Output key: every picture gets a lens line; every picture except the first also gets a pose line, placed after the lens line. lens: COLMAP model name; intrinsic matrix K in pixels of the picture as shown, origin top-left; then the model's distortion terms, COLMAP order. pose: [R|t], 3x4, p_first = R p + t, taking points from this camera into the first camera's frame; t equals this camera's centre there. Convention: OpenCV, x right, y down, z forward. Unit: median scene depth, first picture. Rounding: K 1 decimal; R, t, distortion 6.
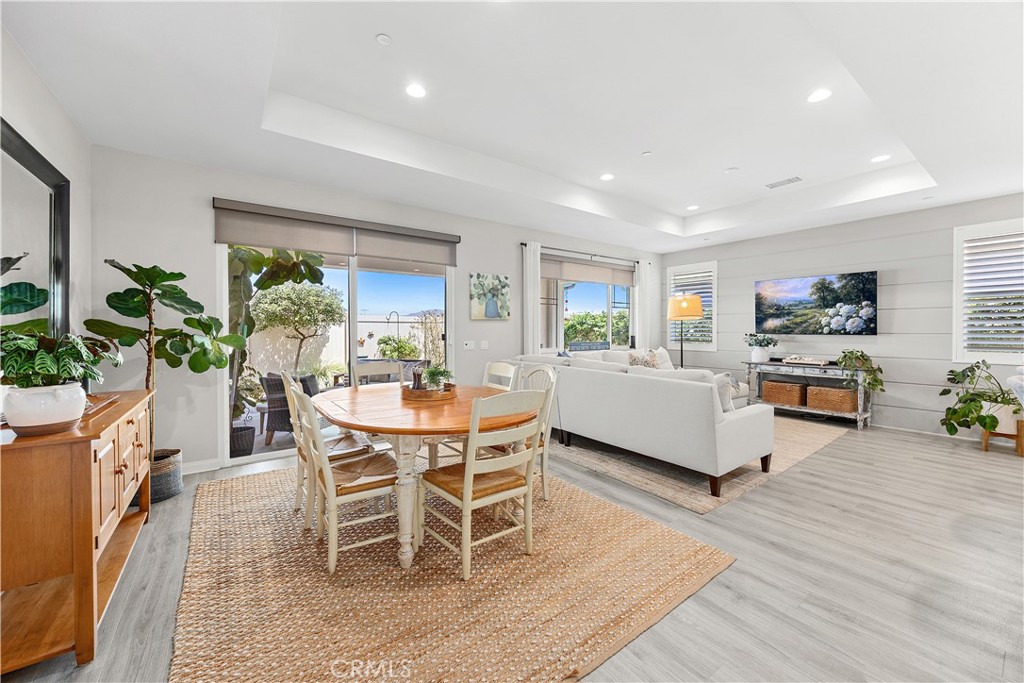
lens RADIAL K [[393.9, 0, 511.4], [0, 393.9, 330.7], [0, 0, 1]] dist [-0.002337, -0.000213]
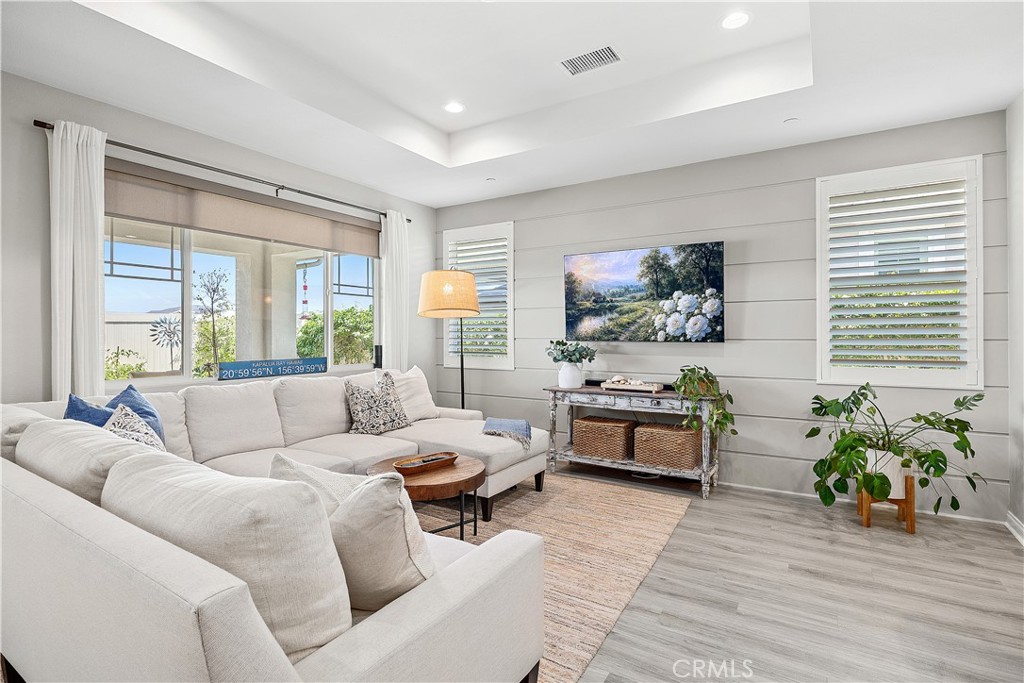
lens RADIAL K [[490.8, 0, 508.7], [0, 490.8, 336.5], [0, 0, 1]] dist [-0.015568, 0.000076]
pose [[0.932335, -0.004447, 0.361568, 0.299427], [0.003457, 0.999988, 0.003384, -0.002374], [-0.361579, -0.001905, 0.932340, 0.366811]]
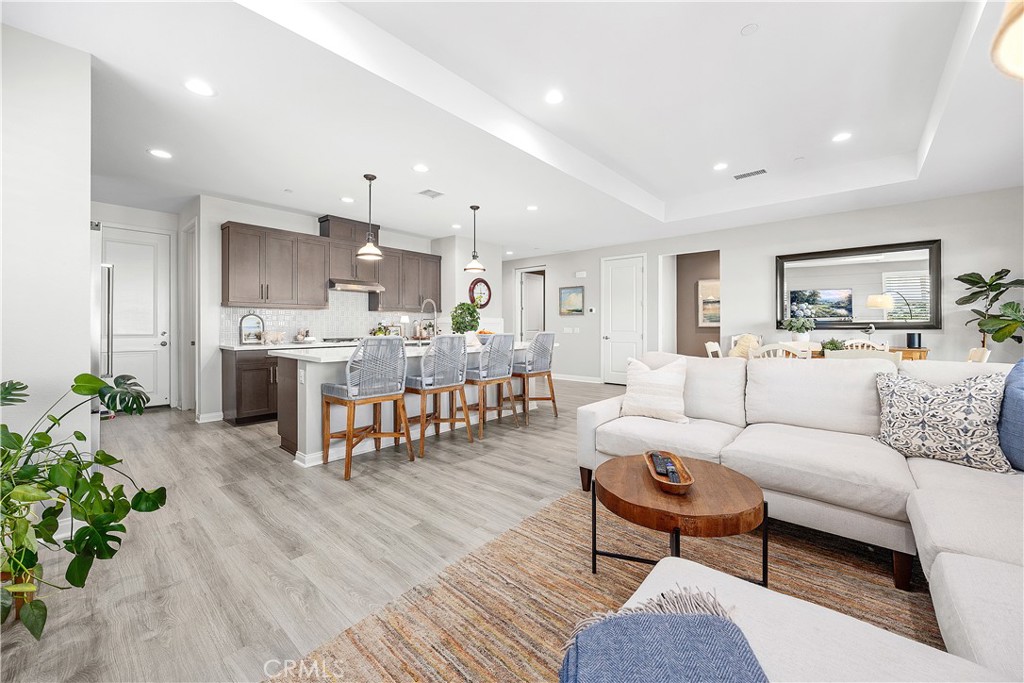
lens RADIAL K [[393.9, 0, 511.4], [0, 393.9, 330.7], [0, 0, 1]] dist [-0.002337, -0.000213]
pose [[-0.977346, 0.007415, -0.211520, 0.623718], [0.004964, 0.999914, 0.012112, 0.016027], [0.211591, 0.010787, -0.977299, 1.131645]]
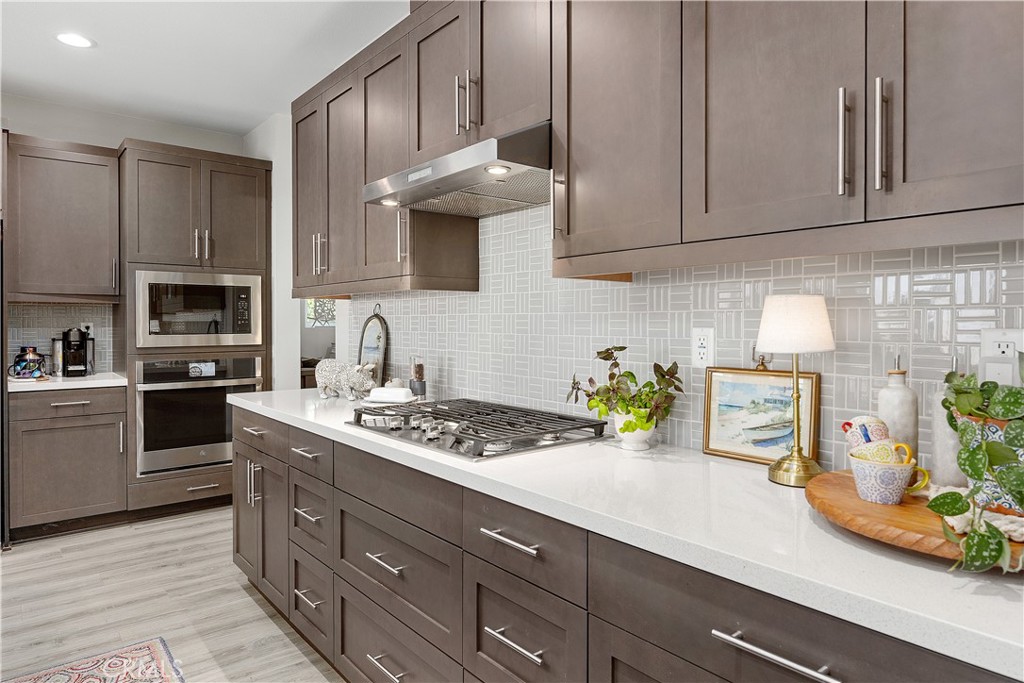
lens RADIAL K [[623.9, 0, 512.9], [0, 623.9, 330.0], [0, 0, 1]] dist [0.000708, 0.000033]
pose [[-0.056988, -0.009679, 0.998328, 0.443513], [-0.002769, 0.999951, 0.009536, -0.007142], [-0.998371, -0.002221, -0.057012, -0.046006]]
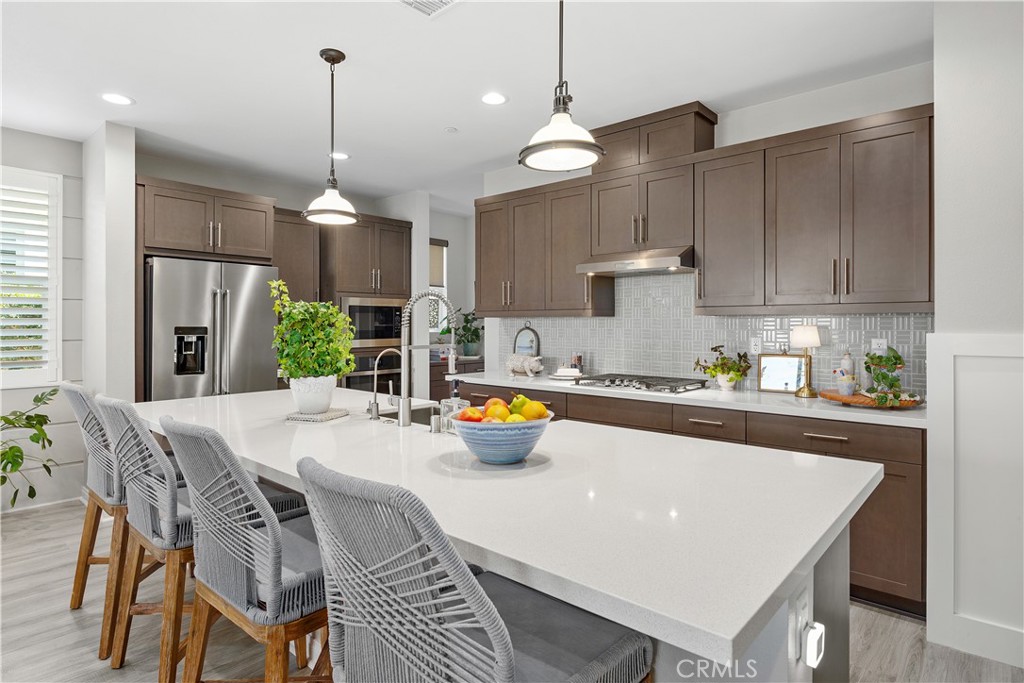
lens RADIAL K [[557.7, 0, 516.0], [0, 557.7, 328.4], [0, 0, 1]] dist [-0.000586, 0.001386]
pose [[-0.208120, -0.002366, 0.978100, 0.169603], [-0.004349, 0.999989, 0.001494, -0.015634], [-0.978094, -0.003943, -0.208128, 0.254478]]
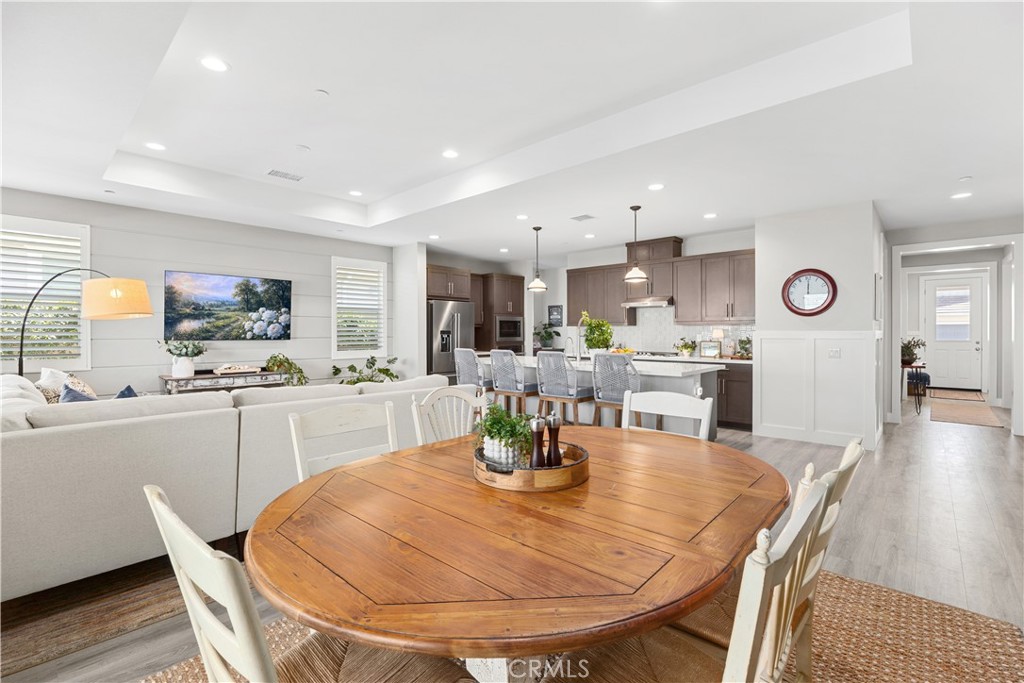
lens RADIAL K [[468.8, 0, 512.0], [0, 468.8, 341.5], [0, 0, 1]] dist [0.000388, -0.000046]
pose [[-0.197500, -0.015120, 0.980186, -0.436979], [-0.001544, 0.999885, 0.015112, -0.004264], [-0.980302, 0.001472, -0.197501, 0.618235]]
